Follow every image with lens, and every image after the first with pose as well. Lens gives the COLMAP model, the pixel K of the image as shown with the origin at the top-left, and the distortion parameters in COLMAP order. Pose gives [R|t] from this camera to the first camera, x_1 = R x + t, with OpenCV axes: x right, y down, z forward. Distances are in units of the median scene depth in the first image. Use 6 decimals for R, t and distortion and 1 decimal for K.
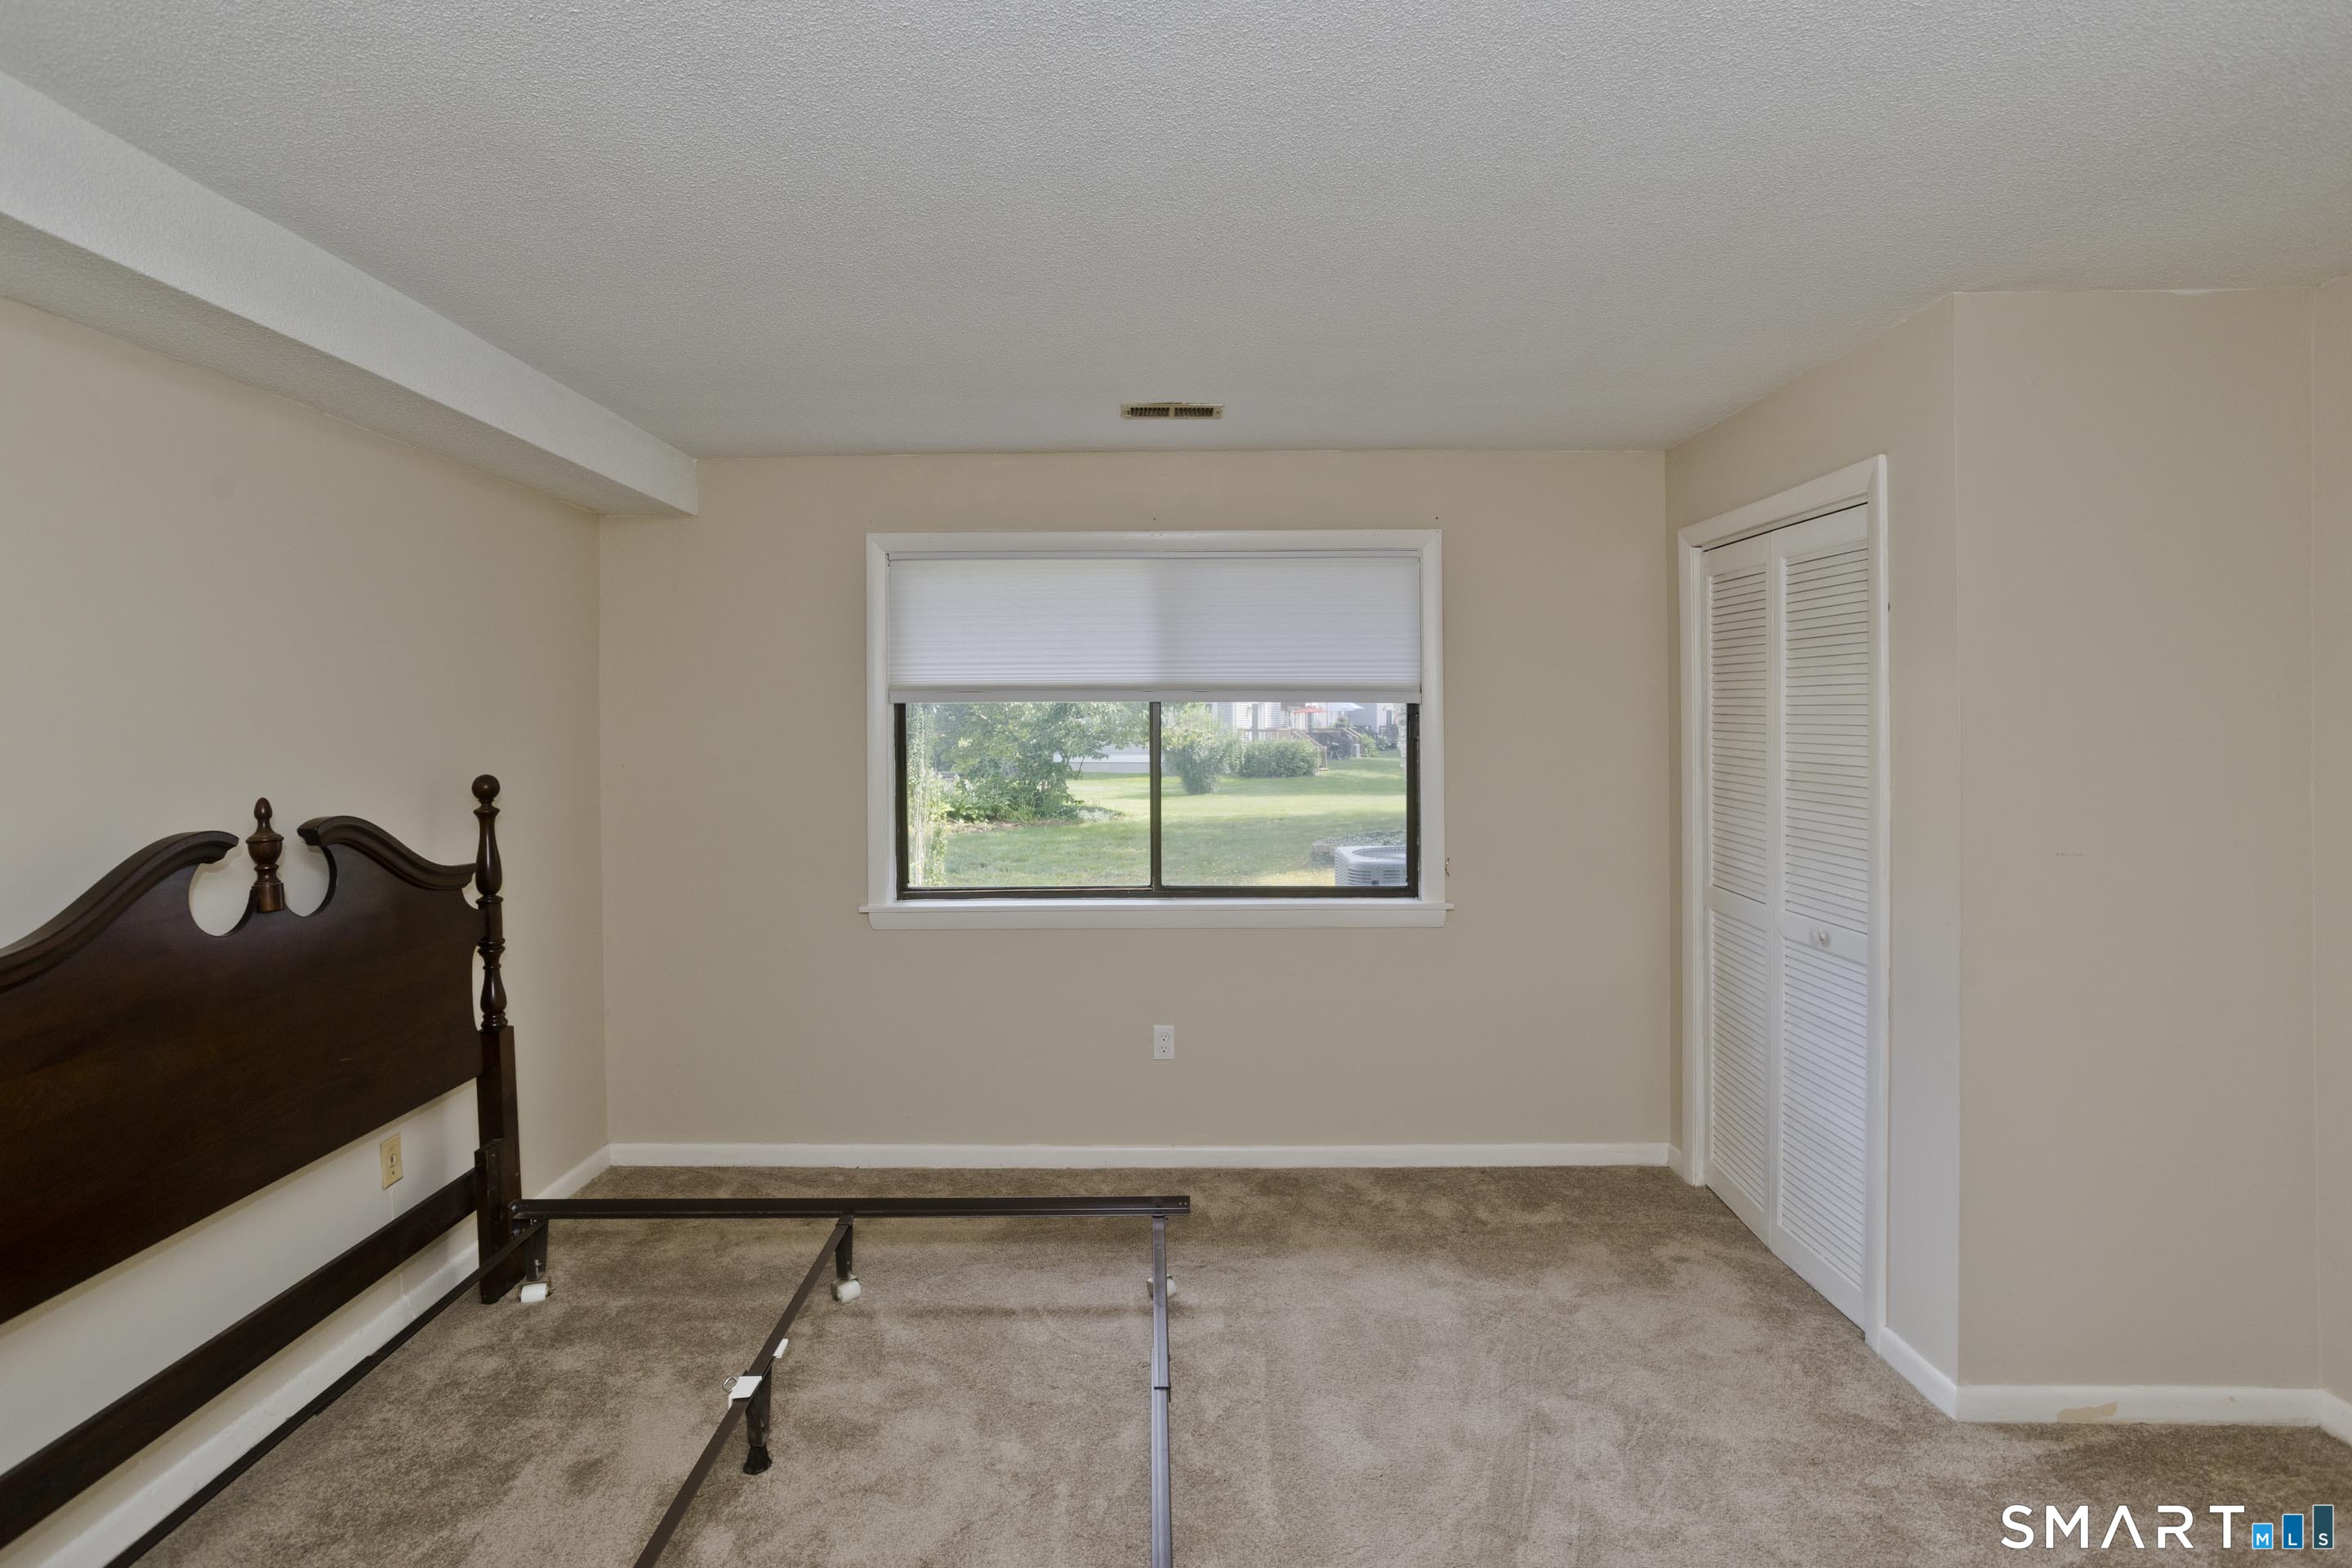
lens RADIAL K [[1161.3, 0, 1180.5], [0, 1161.3, 705.2], [0, 0, 1]] dist [-0.034480, 0.000660]
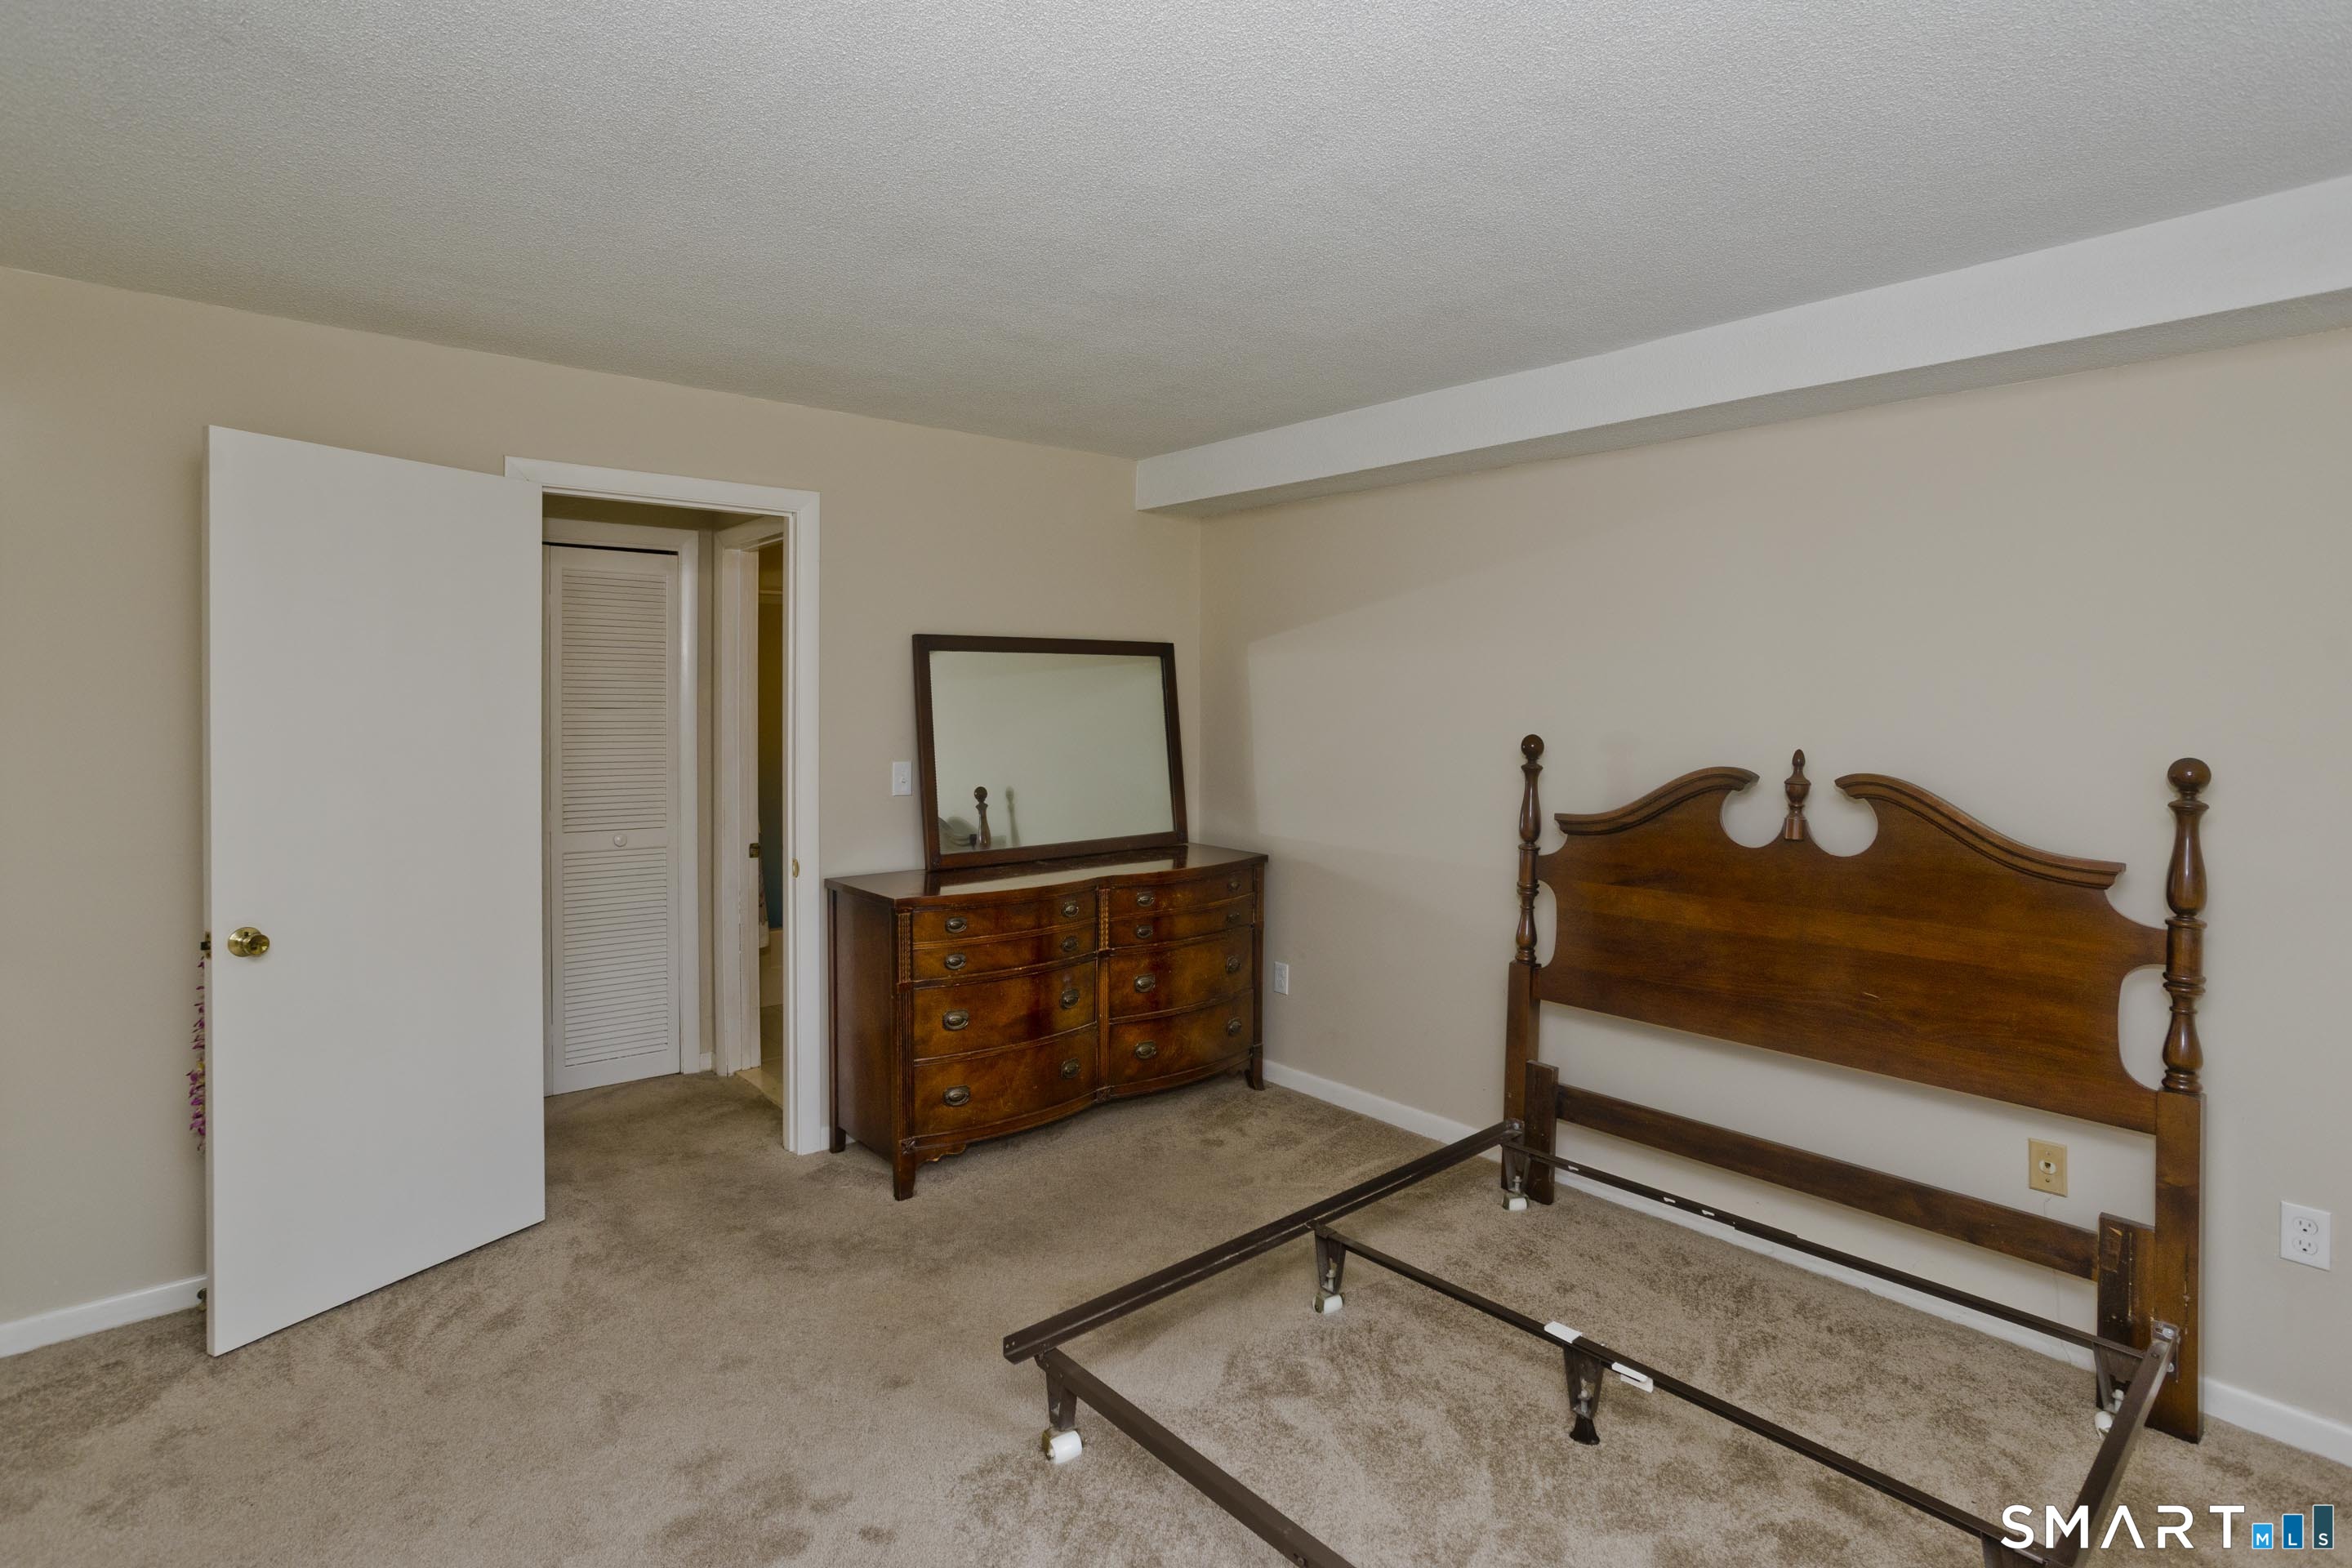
lens RADIAL K [[1156.2, 0, 1171.6], [0, 1156.2, 719.8], [0, 0, 1]] dist [-0.051449, 0.029760]
pose [[-0.753062, 0.013196, -0.657817, 0.348352], [0.004276, 0.999876, 0.015163, 0.017624], [0.657935, 0.008606, -0.753025, 0.972684]]
